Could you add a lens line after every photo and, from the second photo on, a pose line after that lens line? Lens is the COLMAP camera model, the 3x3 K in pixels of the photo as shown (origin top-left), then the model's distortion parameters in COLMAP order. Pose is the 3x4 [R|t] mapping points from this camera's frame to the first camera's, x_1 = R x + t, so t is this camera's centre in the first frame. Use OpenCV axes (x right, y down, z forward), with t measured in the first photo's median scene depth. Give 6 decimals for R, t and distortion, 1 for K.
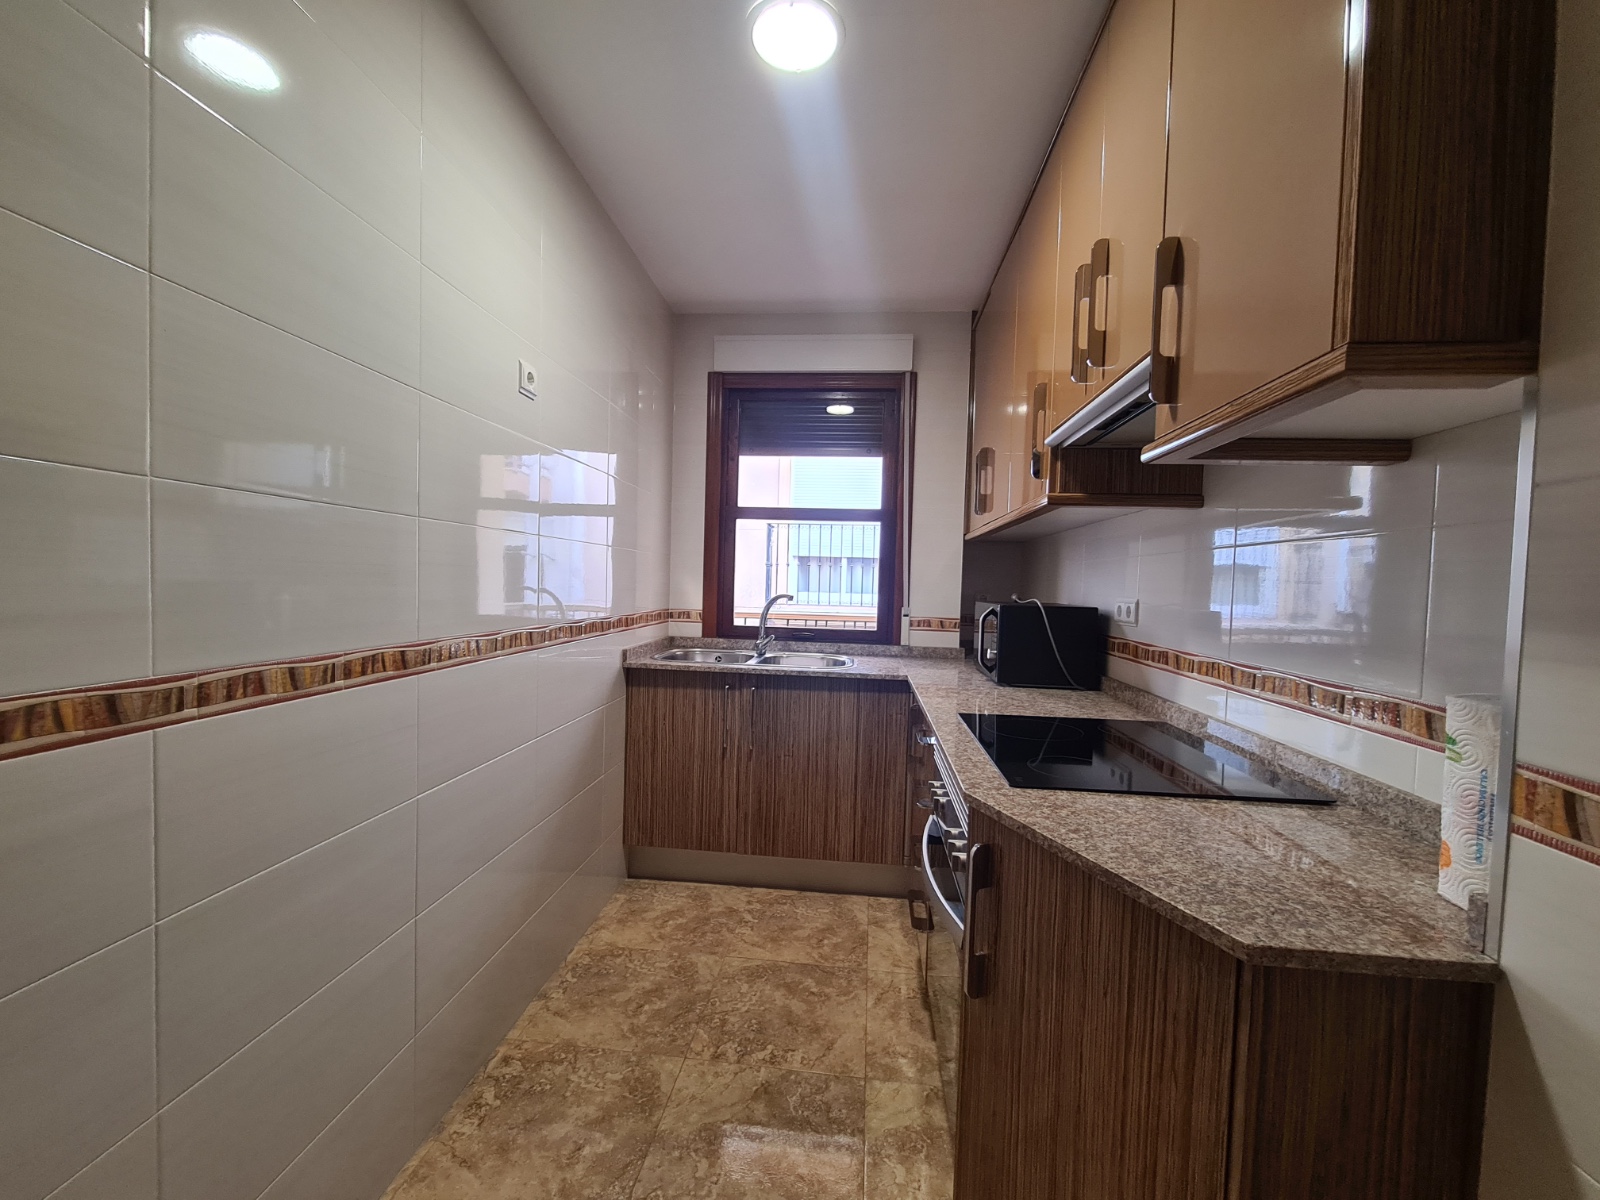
lens RADIAL K [[656.9, 0, 800.4], [0, 656.9, 608.4], [0, 0, 1]] dist [0.004174, -0.003224]
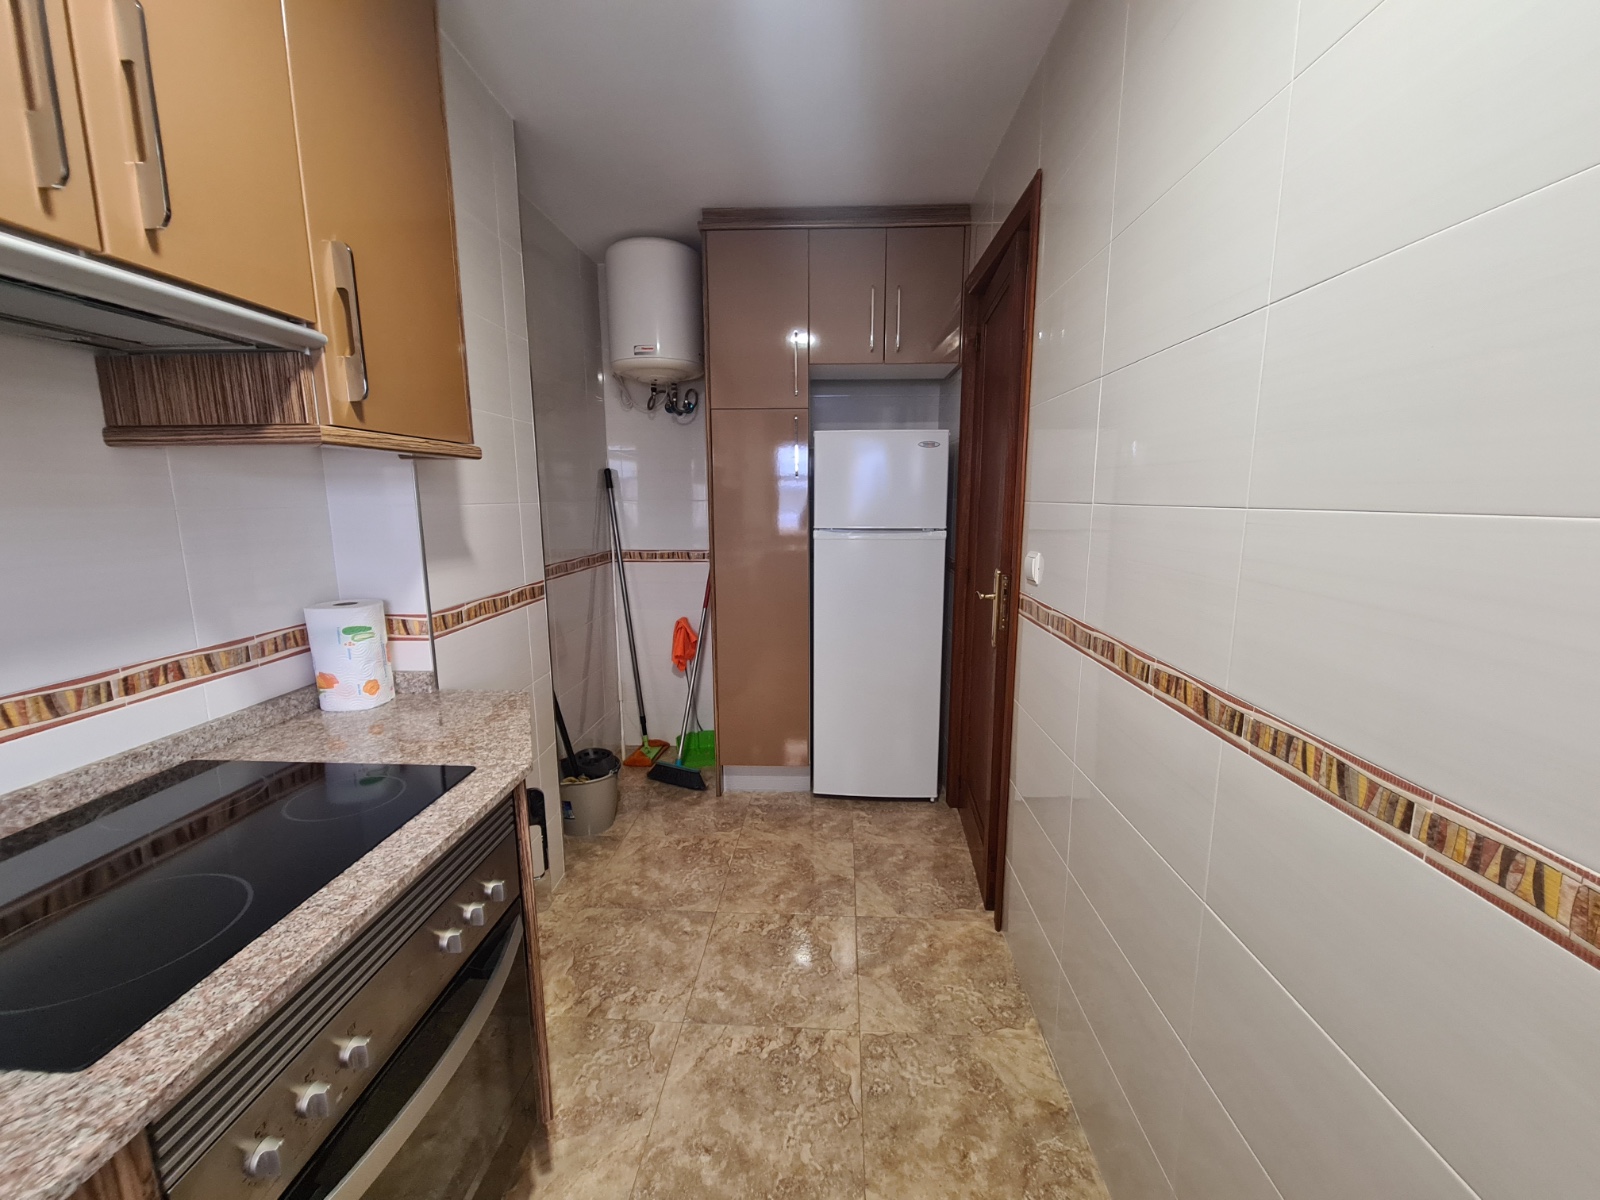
lens RADIAL K [[656.9, 0, 800.4], [0, 656.9, 608.4], [0, 0, 1]] dist [0.004174, -0.003224]
pose [[-0.998352, -0.015170, -0.055344, -0.081689], [-0.026408, 0.977691, 0.208381, -0.133107], [0.050949, 0.209499, -0.976481, 1.312599]]
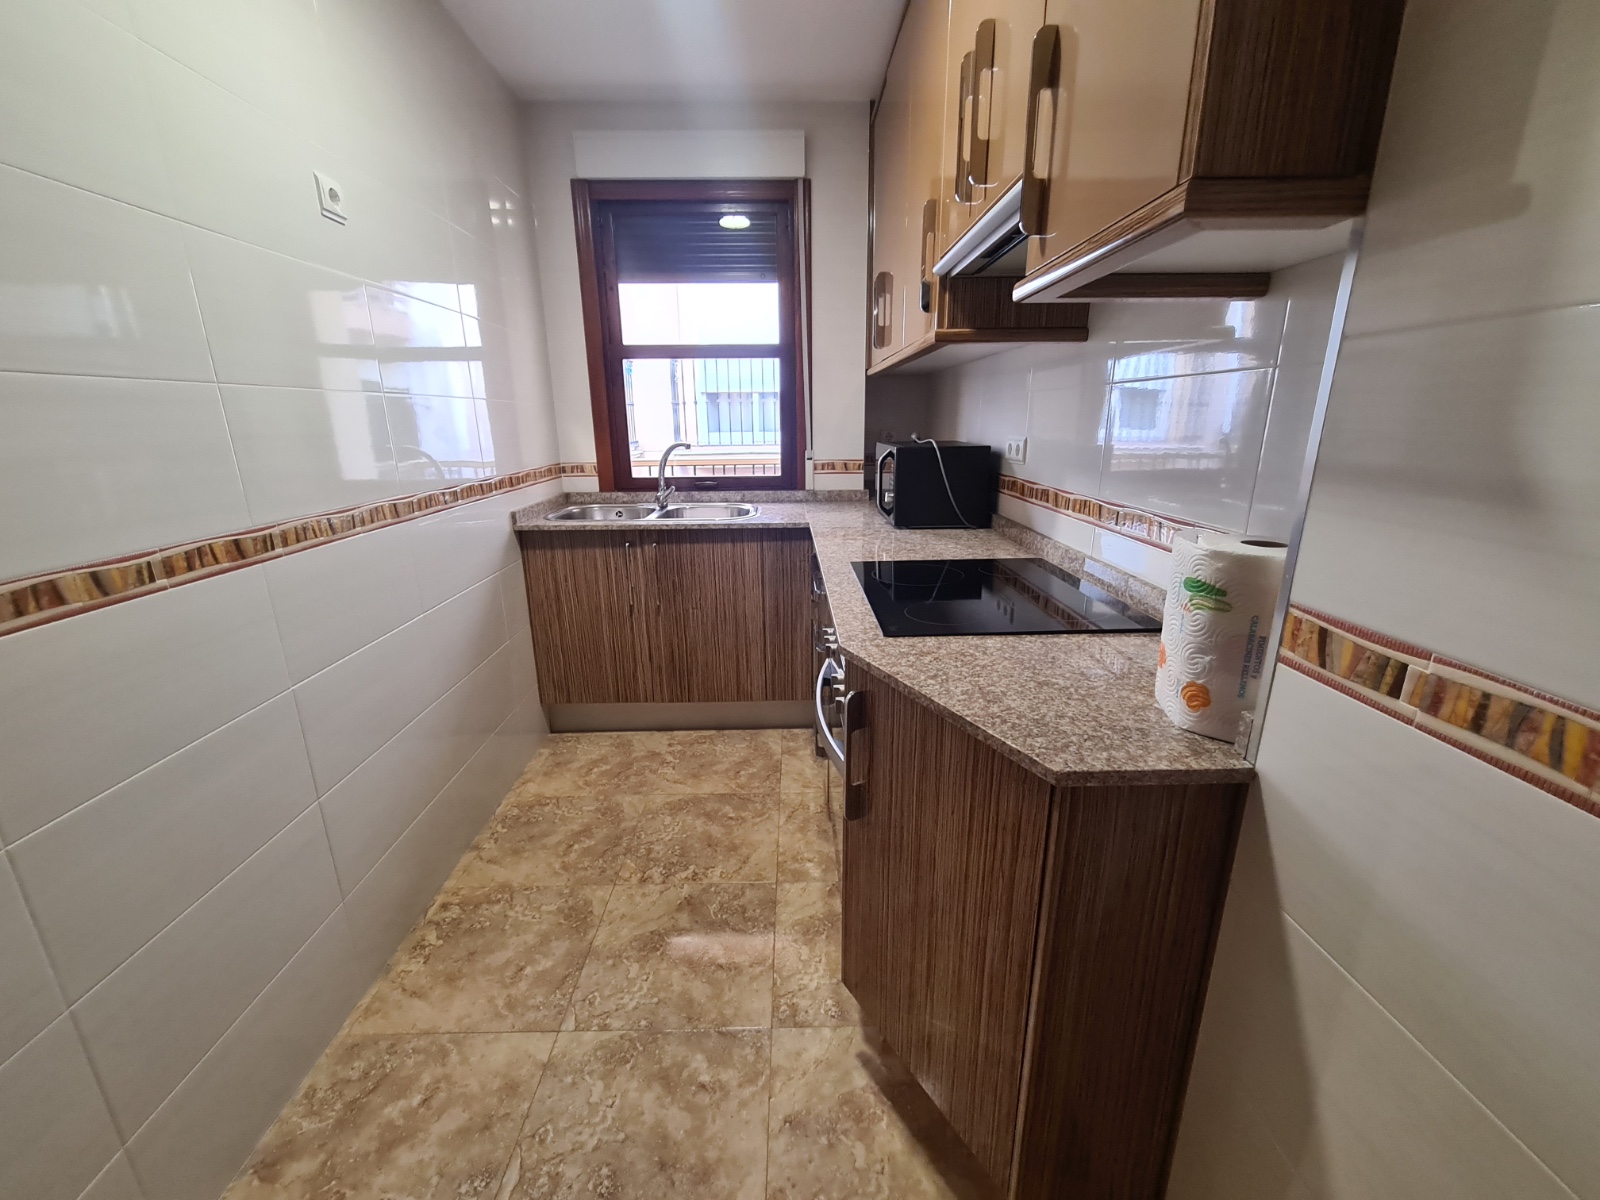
lens RADIAL K [[656.9, 0, 800.4], [0, 656.9, 608.4], [0, 0, 1]] dist [0.004174, -0.003224]
pose [[0.991863, -0.071220, 0.105529, 0.052087], [0.043639, 0.968866, 0.243710, -0.023697], [-0.119600, -0.237121, 0.964090, 0.006359]]
